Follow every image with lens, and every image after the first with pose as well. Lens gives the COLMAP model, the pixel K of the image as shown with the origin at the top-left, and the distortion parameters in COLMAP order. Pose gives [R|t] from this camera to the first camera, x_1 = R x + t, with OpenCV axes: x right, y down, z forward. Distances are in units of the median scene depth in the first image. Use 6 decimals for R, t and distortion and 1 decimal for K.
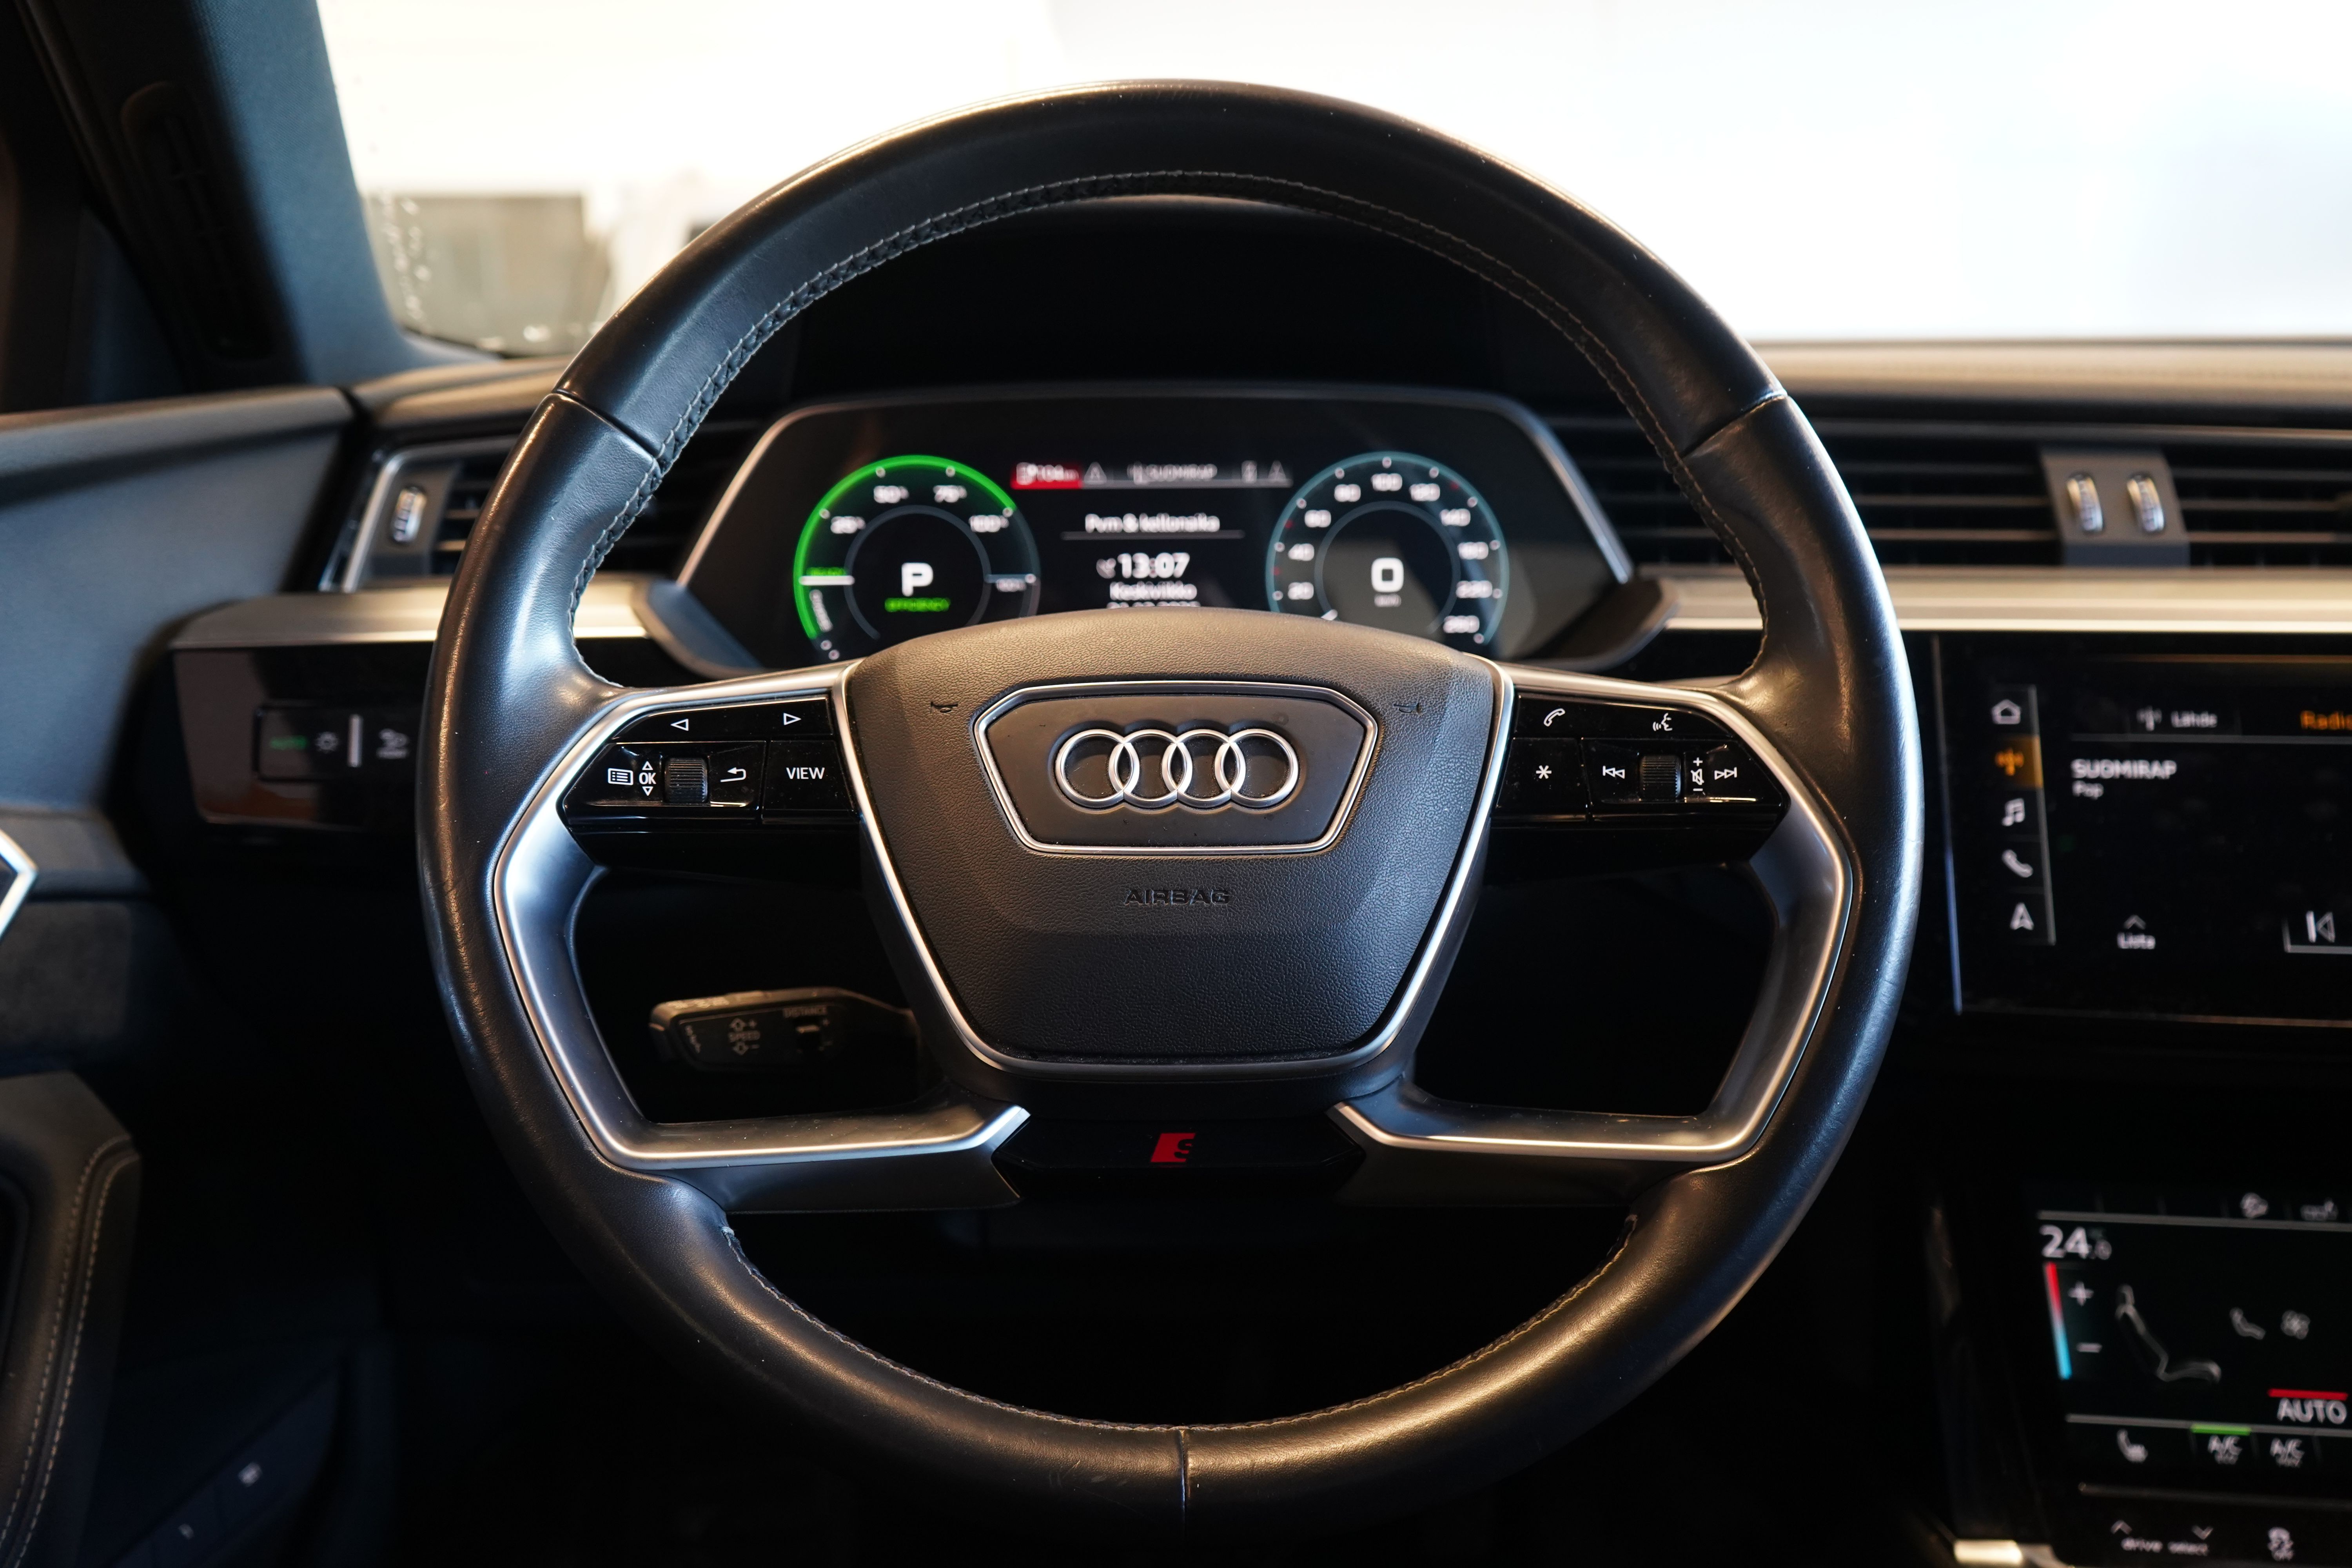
lens RADIAL K [[2145.4, 0, 1176.9], [0, 2145.4, 787.9], [0, 0, 1]] dist [-0.006654, 0.000000]
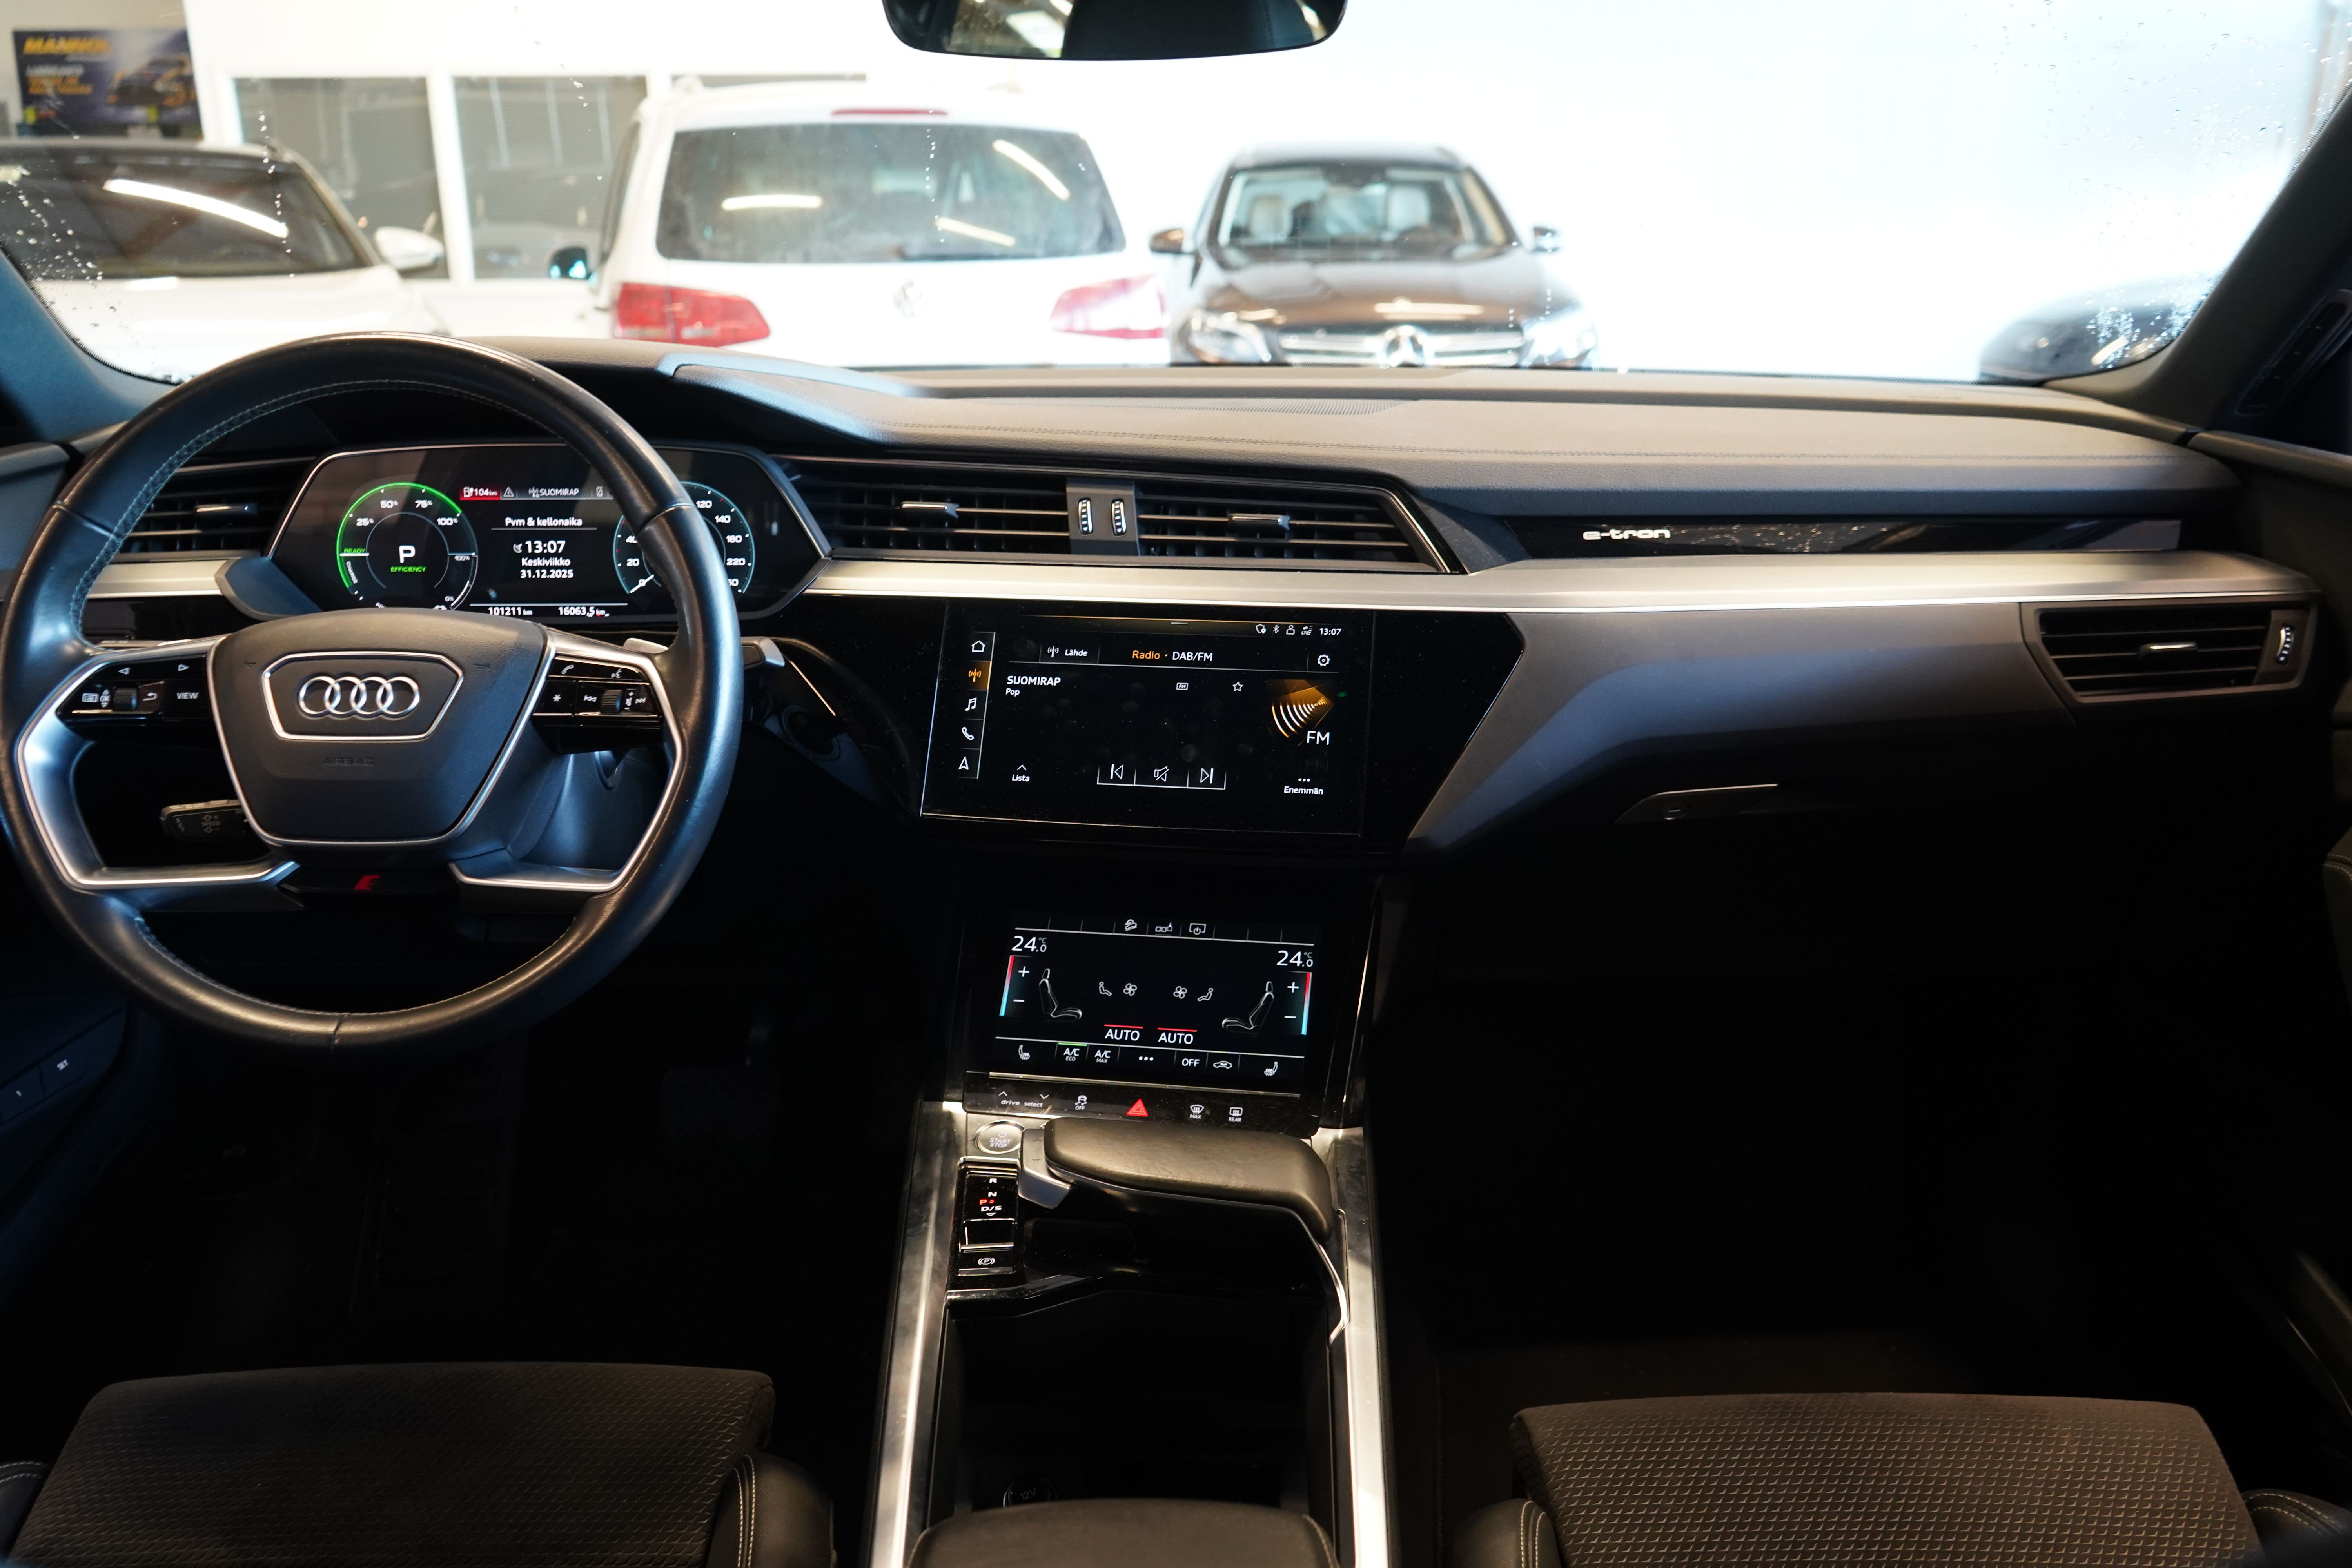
lens RADIAL K [[1840.1, 0, 1184.9], [0, 1840.1, 787.0], [0, 0, 1]] dist [-0.025785, 0.011410]
pose [[0.999887, 0.010812, -0.010448, 0.564660], [-0.009619, 0.994090, 0.108129, -0.084076], [0.011555, -0.108017, 0.994082, -0.505103]]
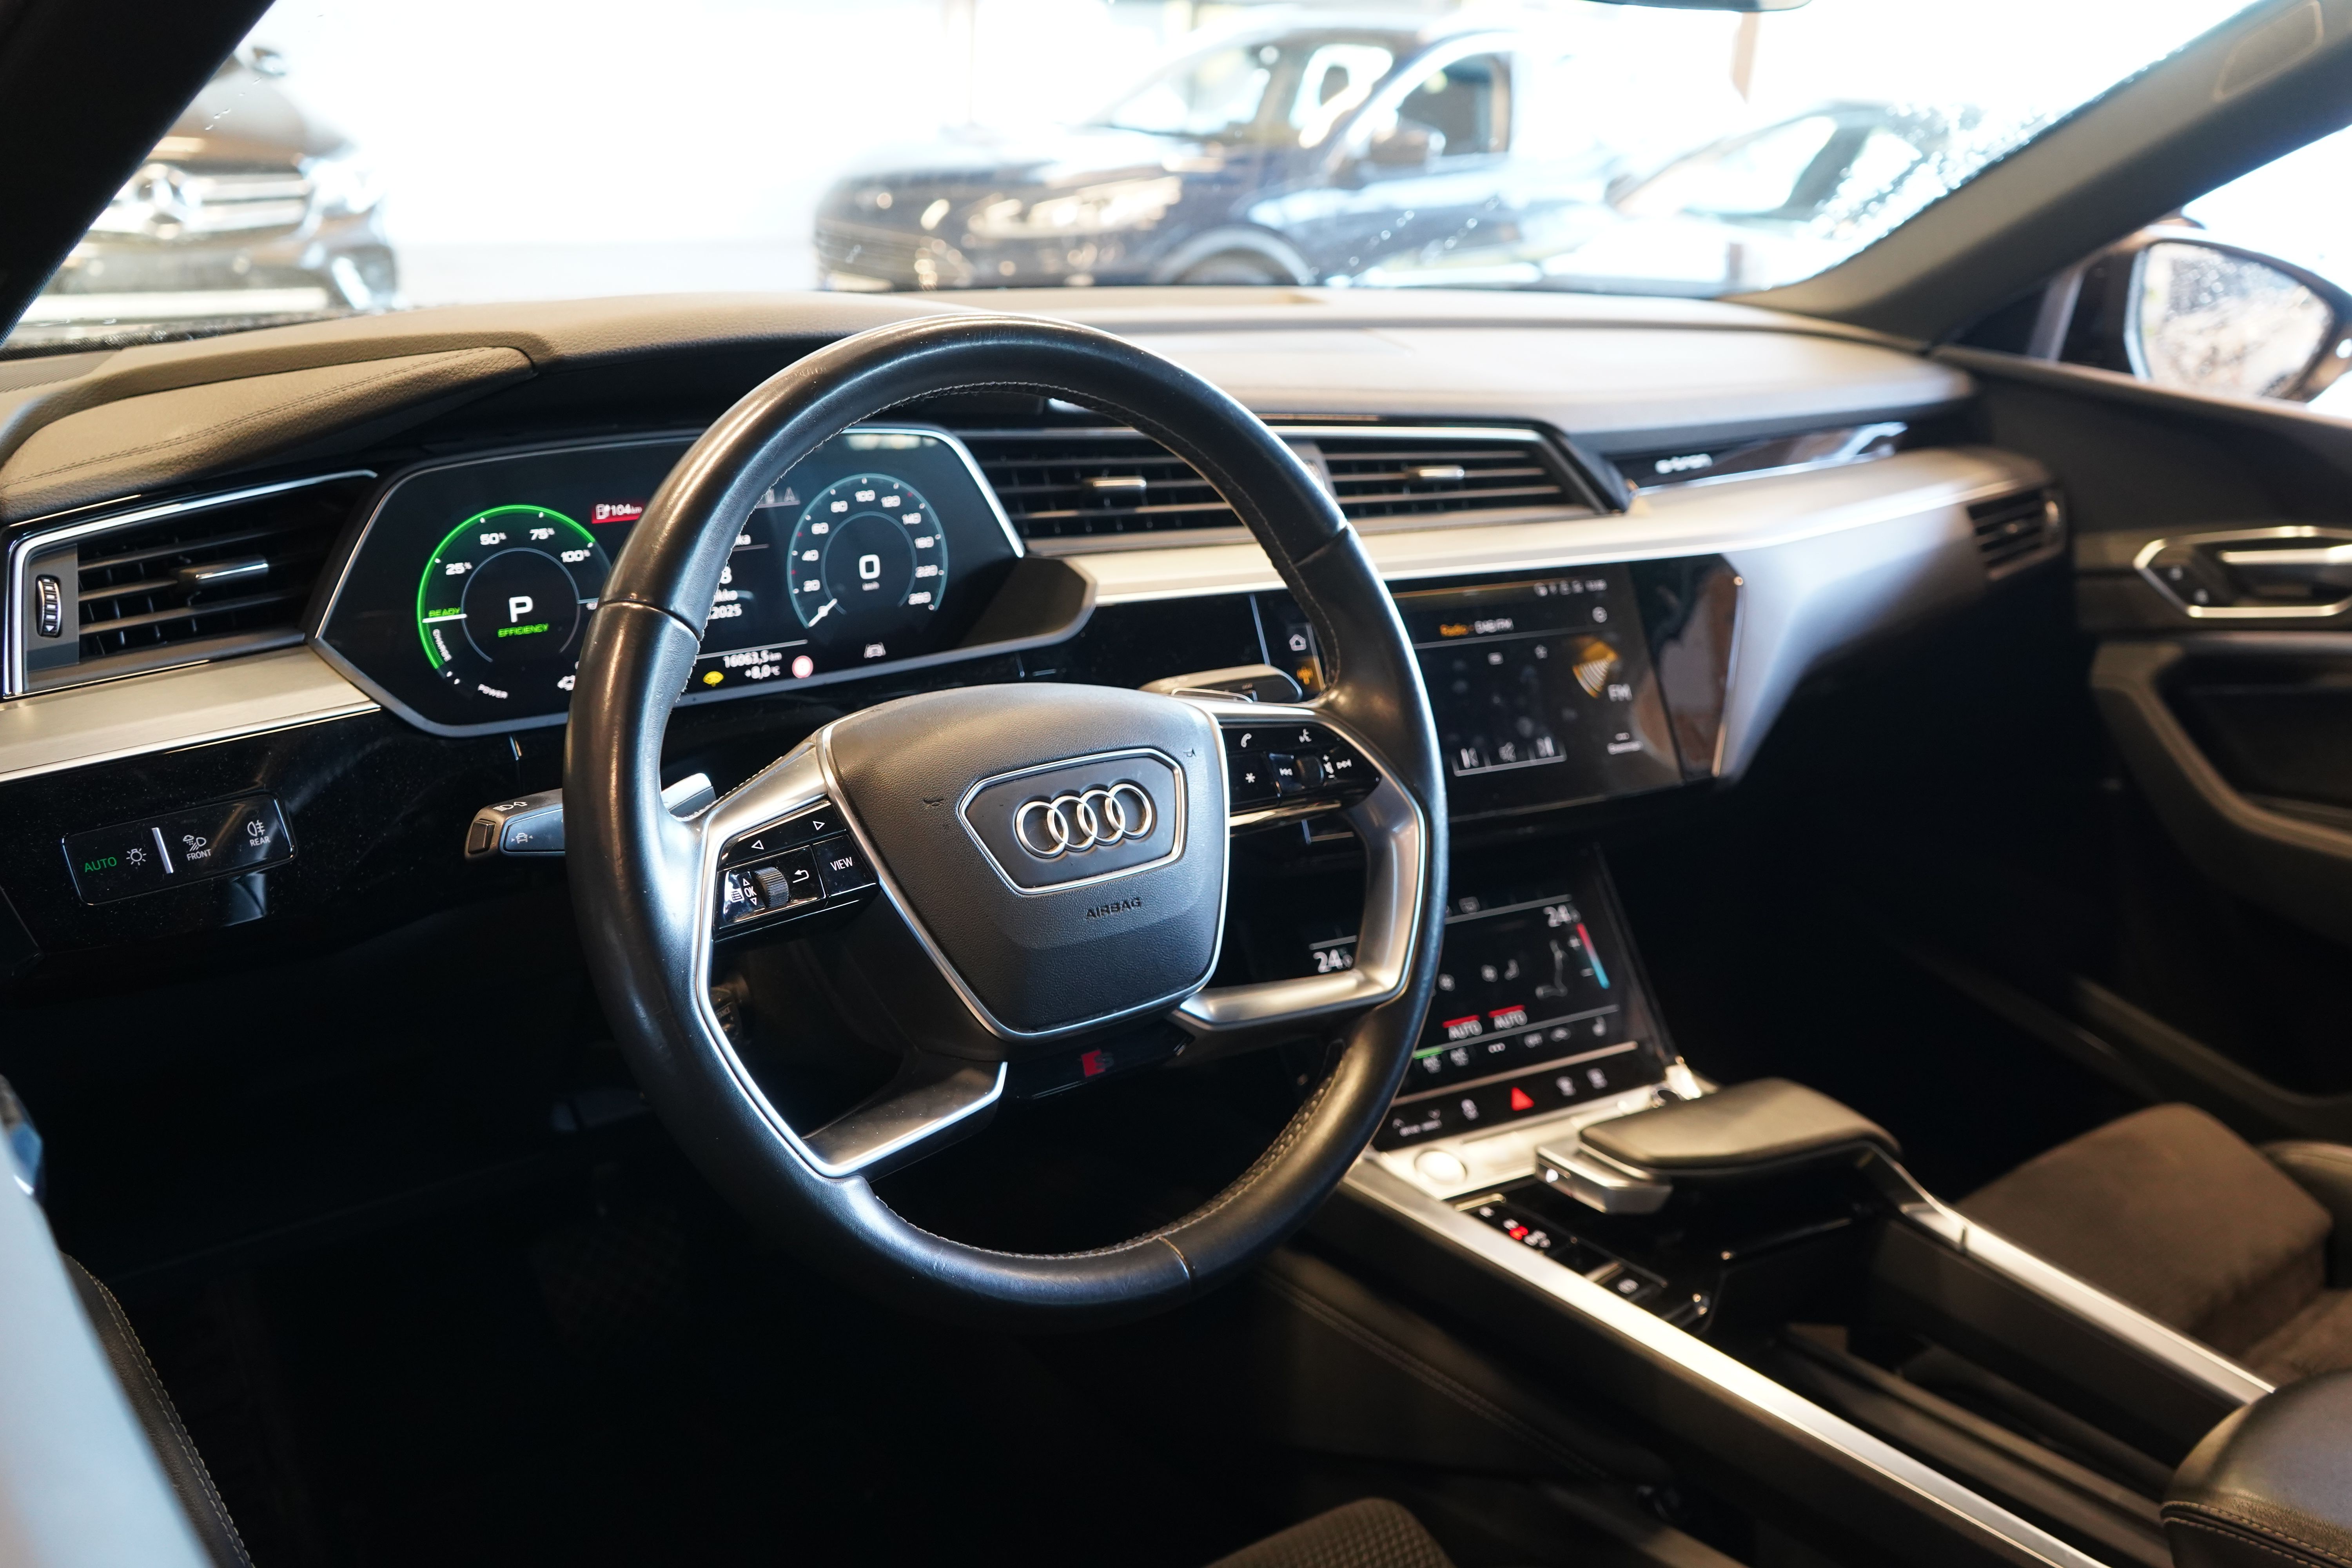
lens RADIAL K [[1953.1, 0, 1169.0], [0, 1953.1, 792.4], [0, 0, 1]] dist [-0.027430, 0.007129]
pose [[0.791091, -0.158213, 0.590884, -0.532729], [0.053287, 0.980125, 0.191092, -0.201188], [-0.609373, -0.119684, 0.783799, -0.066504]]
